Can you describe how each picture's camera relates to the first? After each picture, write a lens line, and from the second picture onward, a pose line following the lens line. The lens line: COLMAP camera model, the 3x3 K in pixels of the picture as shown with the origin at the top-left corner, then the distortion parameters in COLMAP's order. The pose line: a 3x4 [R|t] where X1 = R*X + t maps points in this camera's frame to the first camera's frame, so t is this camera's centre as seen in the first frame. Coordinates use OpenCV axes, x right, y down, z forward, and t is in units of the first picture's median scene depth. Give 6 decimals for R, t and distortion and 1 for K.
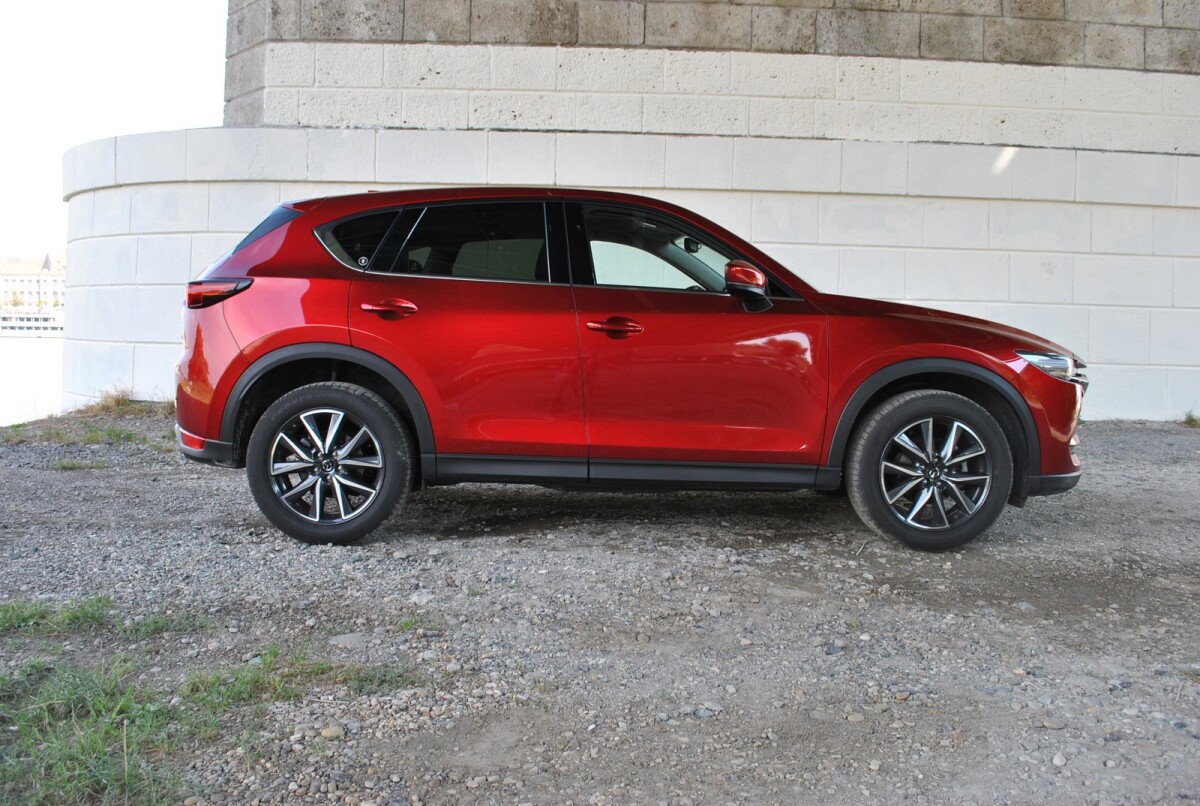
lens RADIAL K [[948.6, 0, 600.0], [0, 948.6, 403.0], [0, 0, 1]] dist [-0.084380, 0.011142]
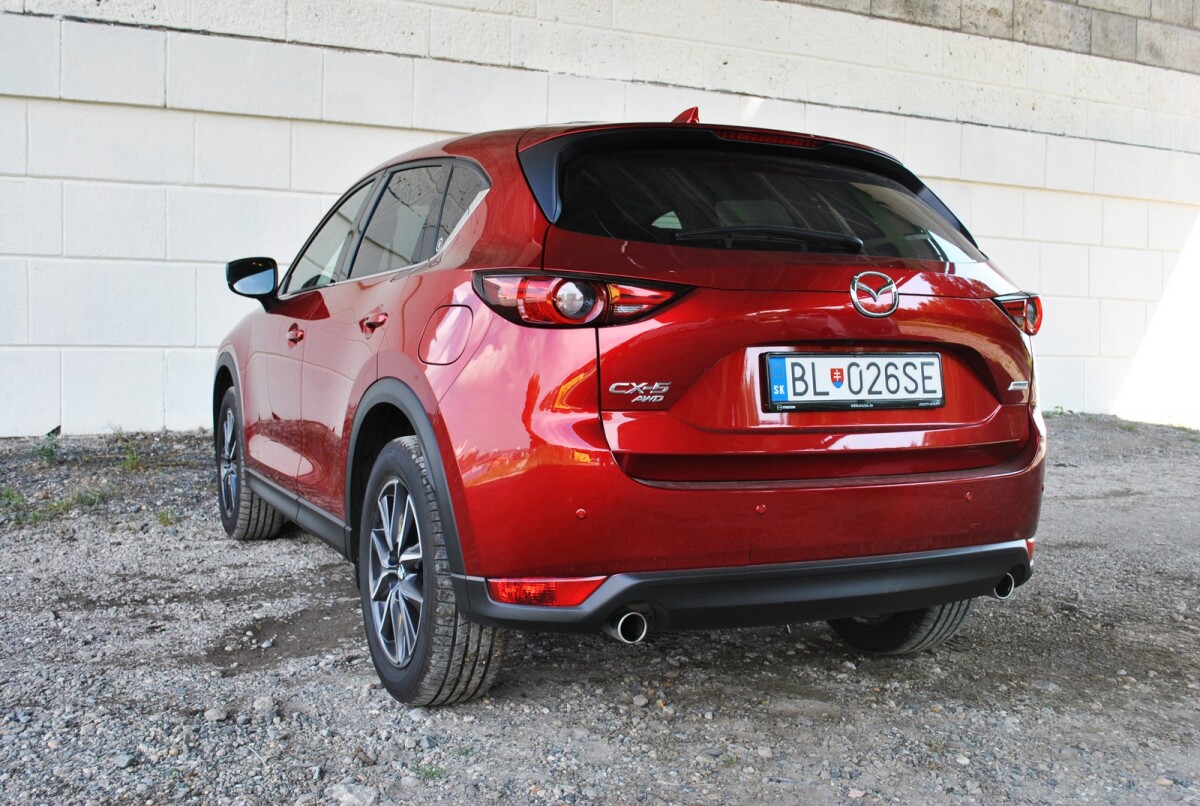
lens RADIAL K [[1206.6, 0, 600.0], [0, 1206.6, 403.0], [0, 0, 1]] dist [-0.061706, 0.005964]
pose [[0.907359, -0.028917, 0.419362, -0.129148], [0.021841, 0.999527, 0.021664, -0.025305], [-0.419790, -0.010498, 0.907561, 0.068764]]
